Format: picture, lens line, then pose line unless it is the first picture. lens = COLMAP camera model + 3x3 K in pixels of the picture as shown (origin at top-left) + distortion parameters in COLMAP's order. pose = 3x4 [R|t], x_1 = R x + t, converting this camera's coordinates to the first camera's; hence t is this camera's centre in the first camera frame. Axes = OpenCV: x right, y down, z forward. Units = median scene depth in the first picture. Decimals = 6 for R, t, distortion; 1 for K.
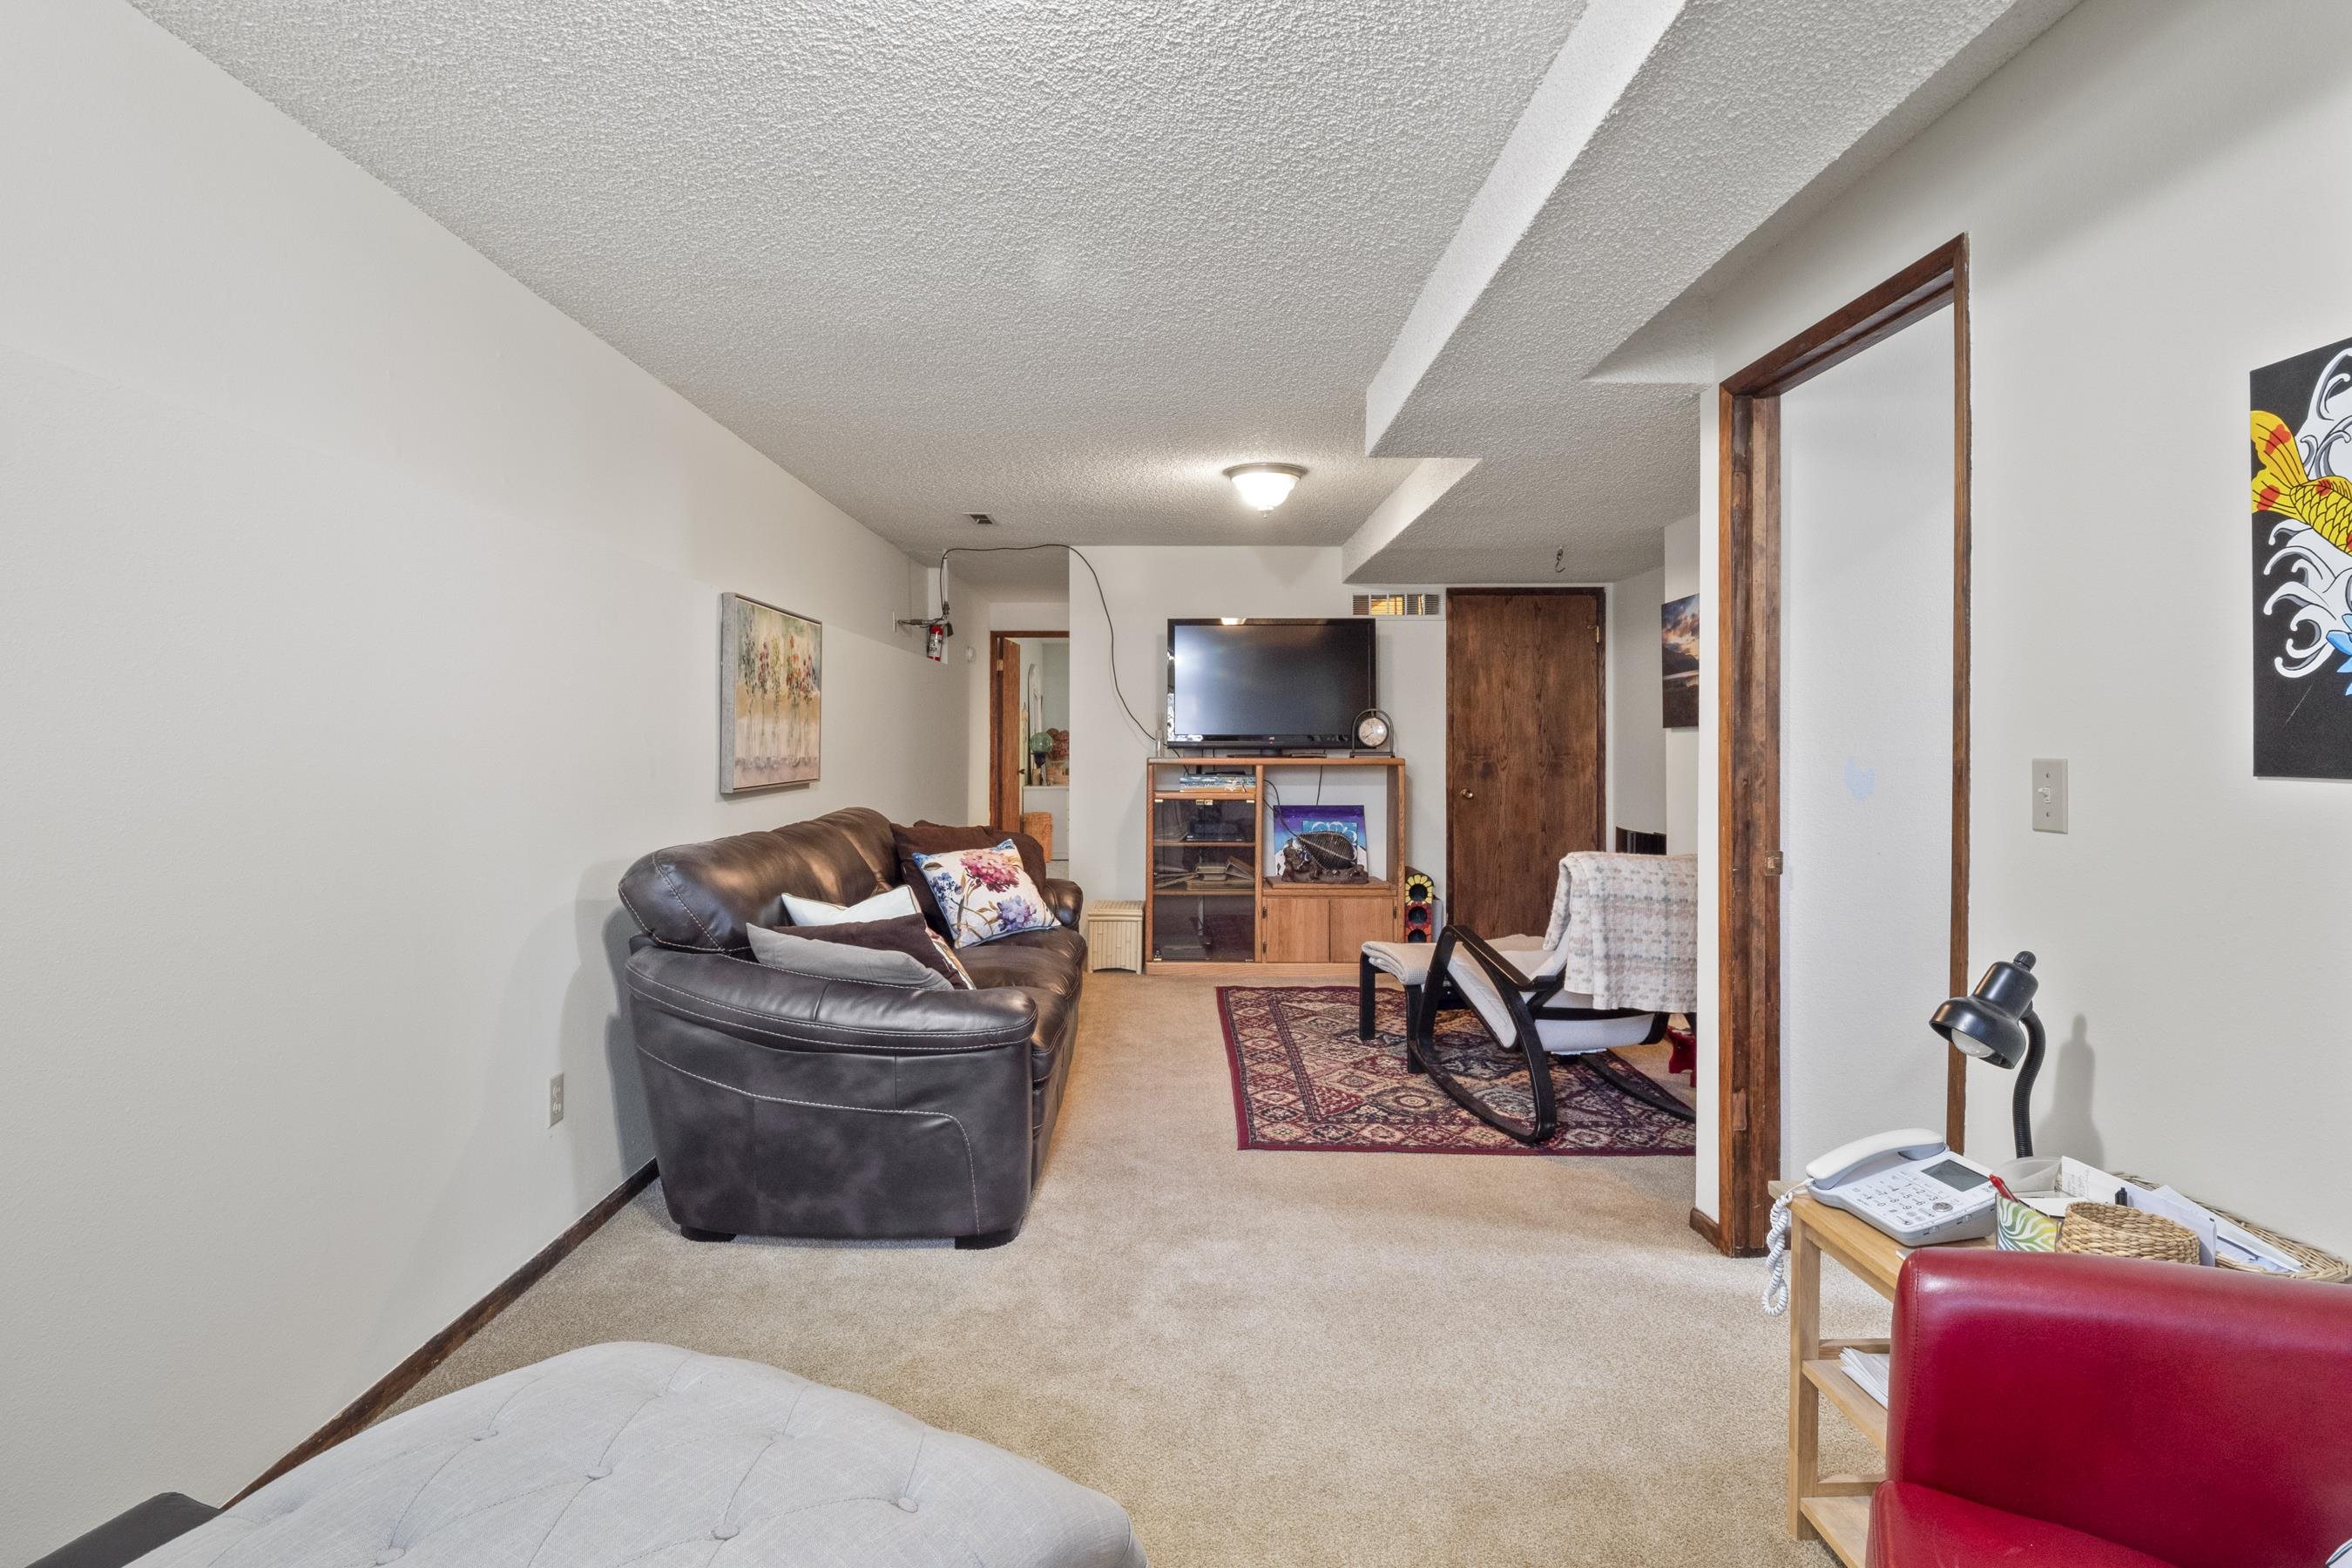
lens RADIAL K [[1157.8, 0, 1153.2], [0, 1157.8, 767.6], [0, 0, 1]] dist [-0.007835, -0.000827]
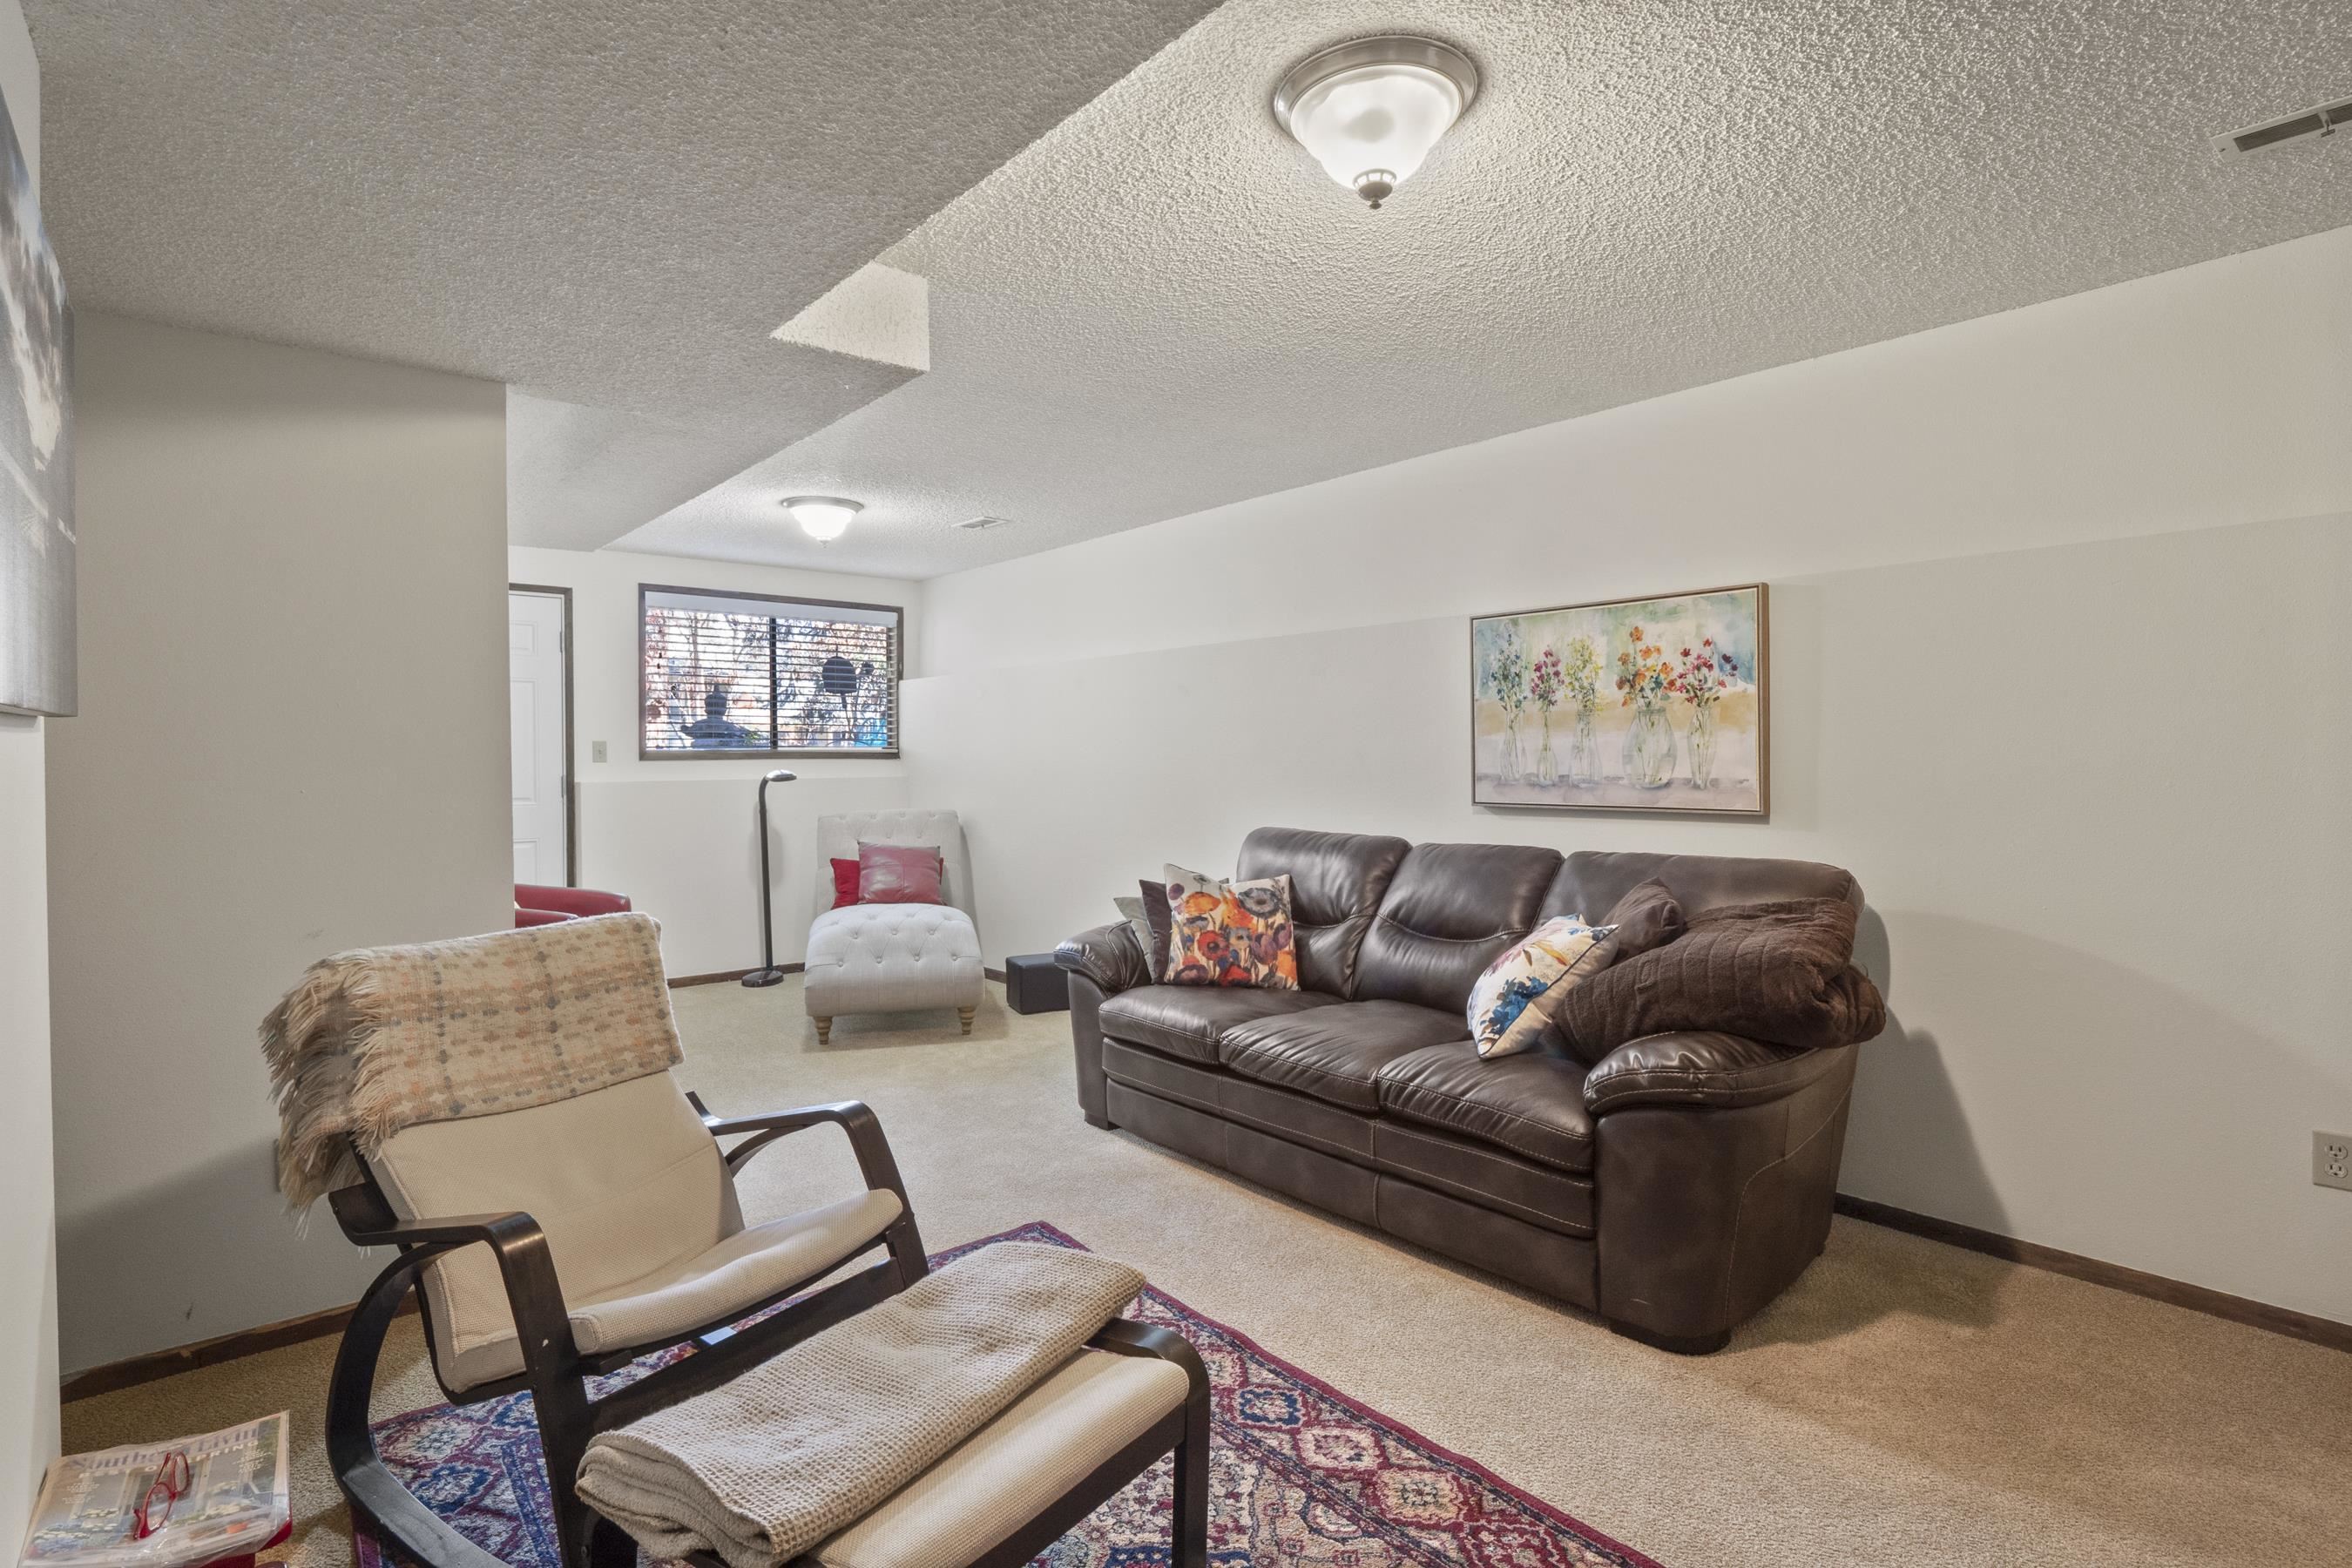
lens RADIAL K [[1157.8, 0, 1153.2], [0, 1157.8, 767.6], [0, 0, 1]] dist [-0.007835, -0.000827]
pose [[-0.751662, 0.014419, -0.659391, 0.596318], [-0.007650, 0.999503, 0.030577, -0.039331], [0.659505, 0.028028, -0.751178, 1.572348]]
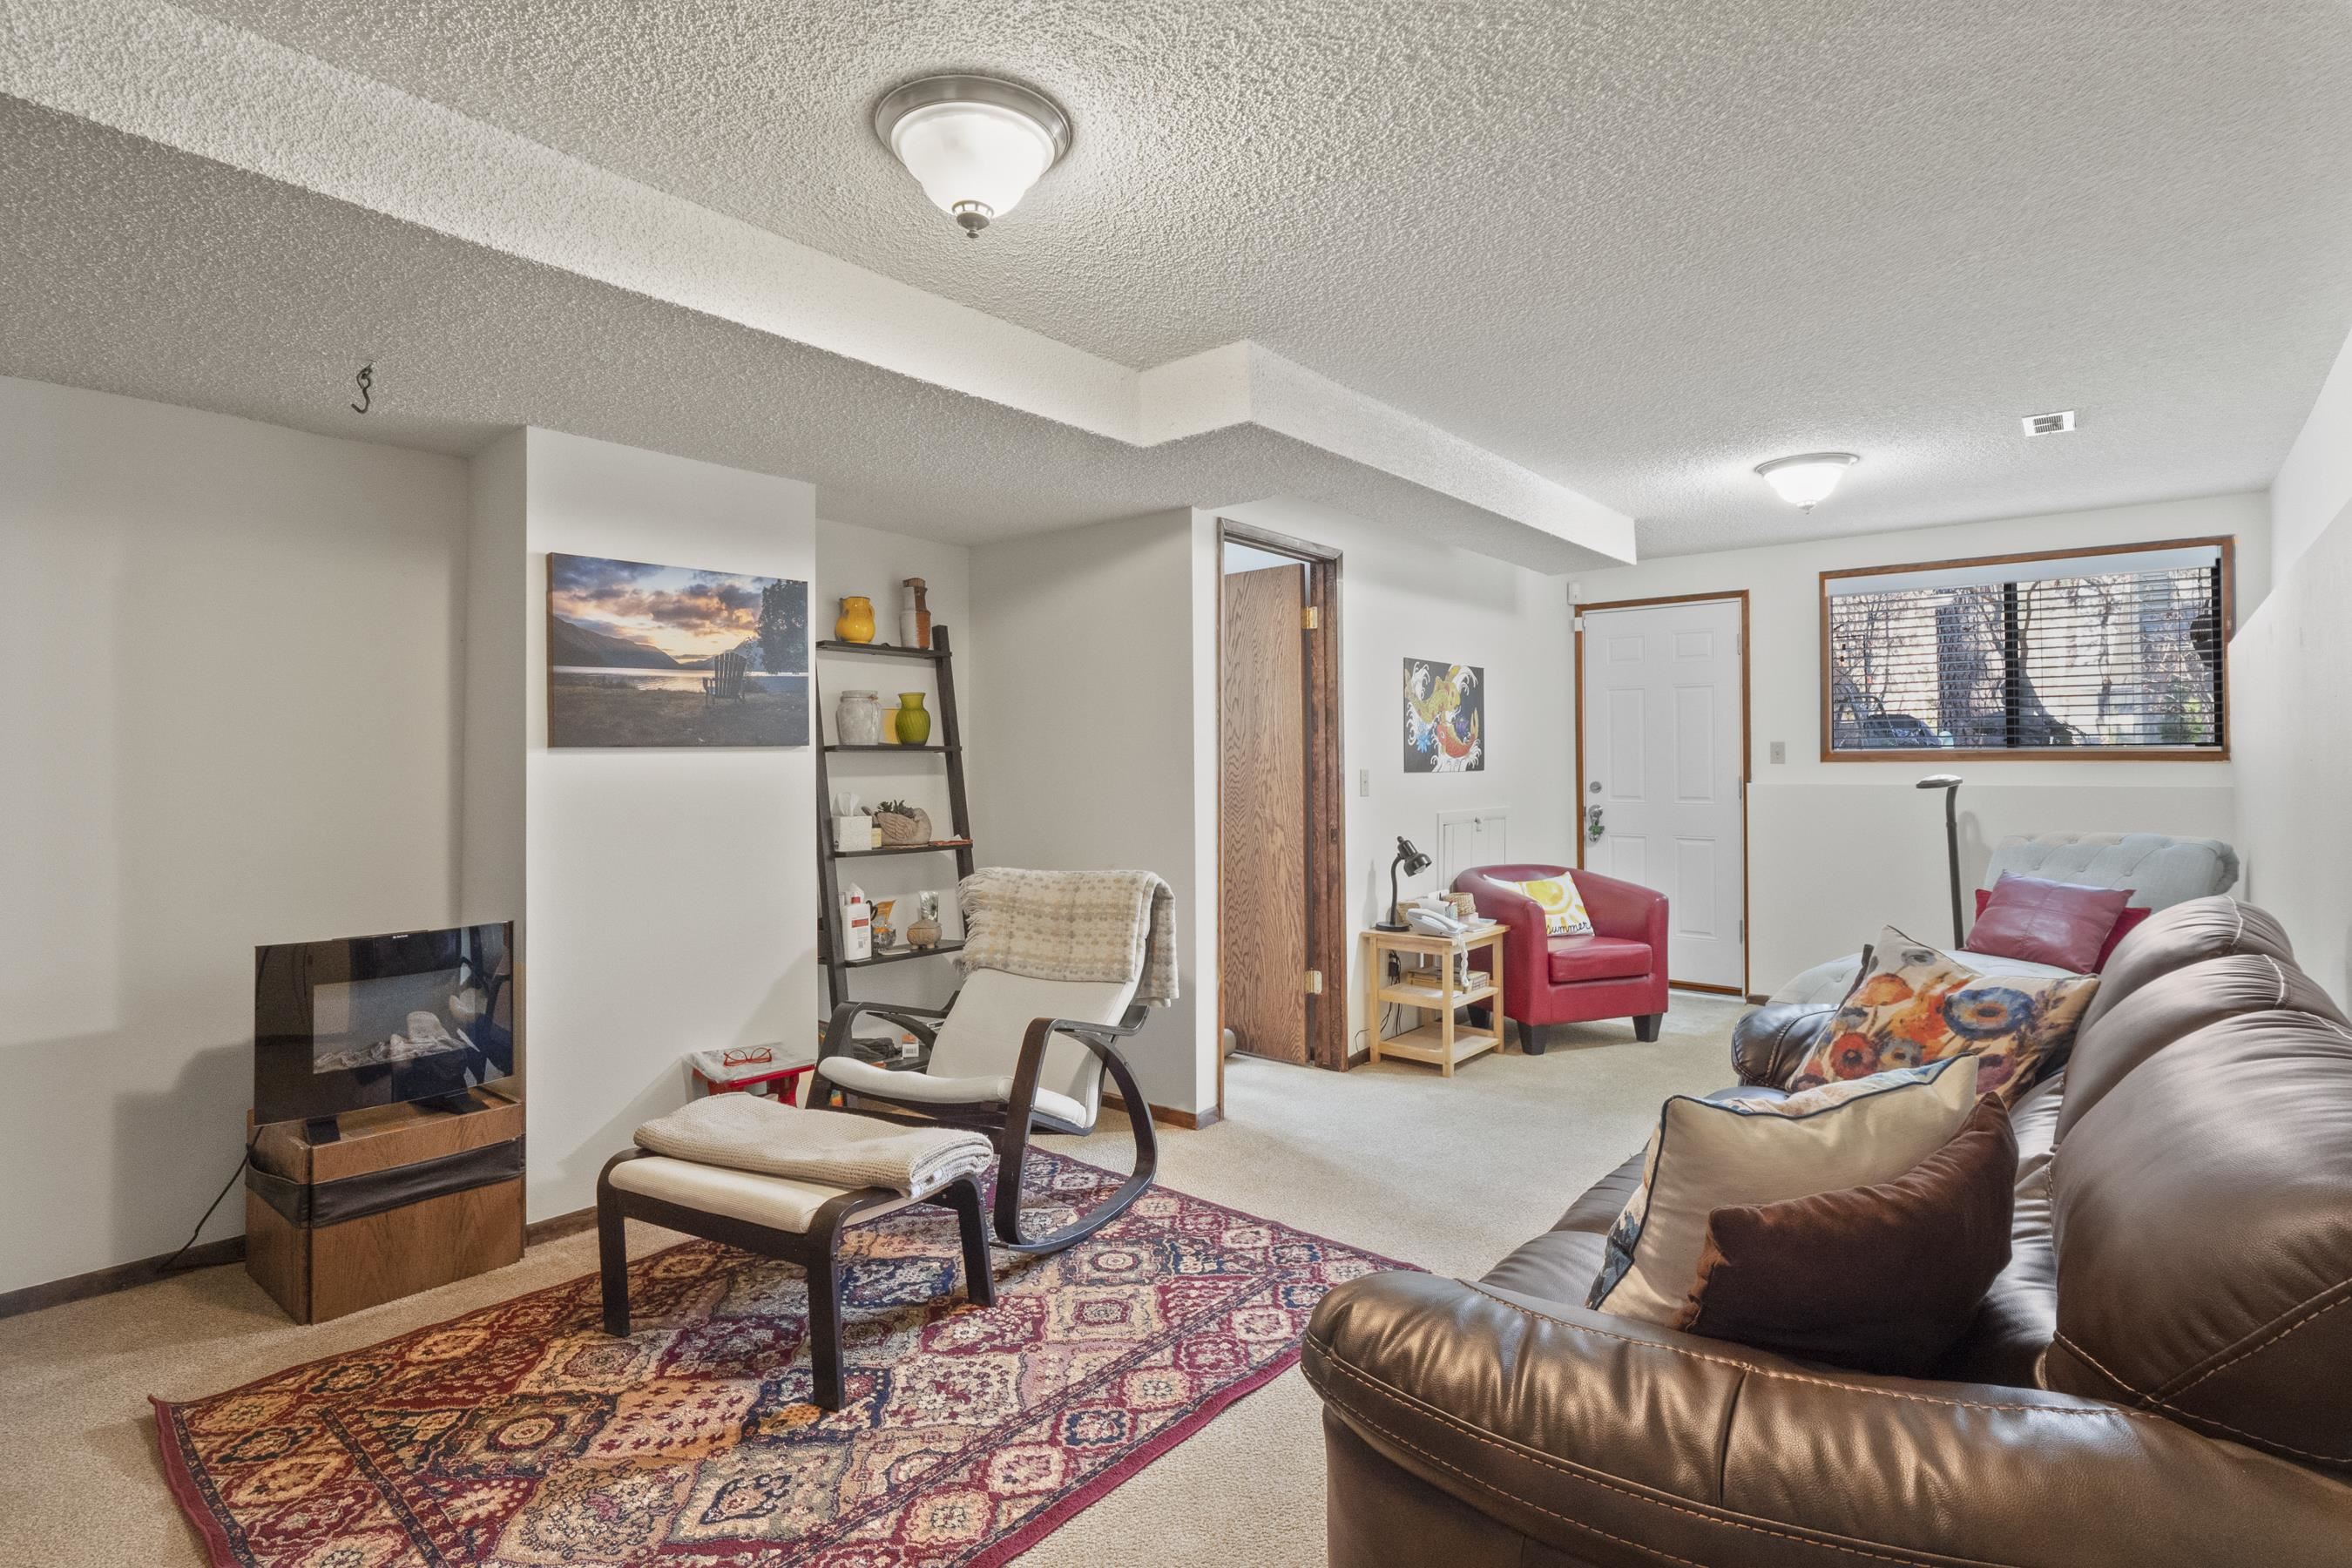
lens RADIAL K [[1157.8, 0, 1153.2], [0, 1157.8, 767.6], [0, 0, 1]] dist [-0.007835, -0.000827]
pose [[-0.776843, 0.002610, 0.629689, -0.259904], [0.020765, 0.999554, 0.021474, -0.036814], [-0.629352, 0.029758, -0.776550, 1.599621]]
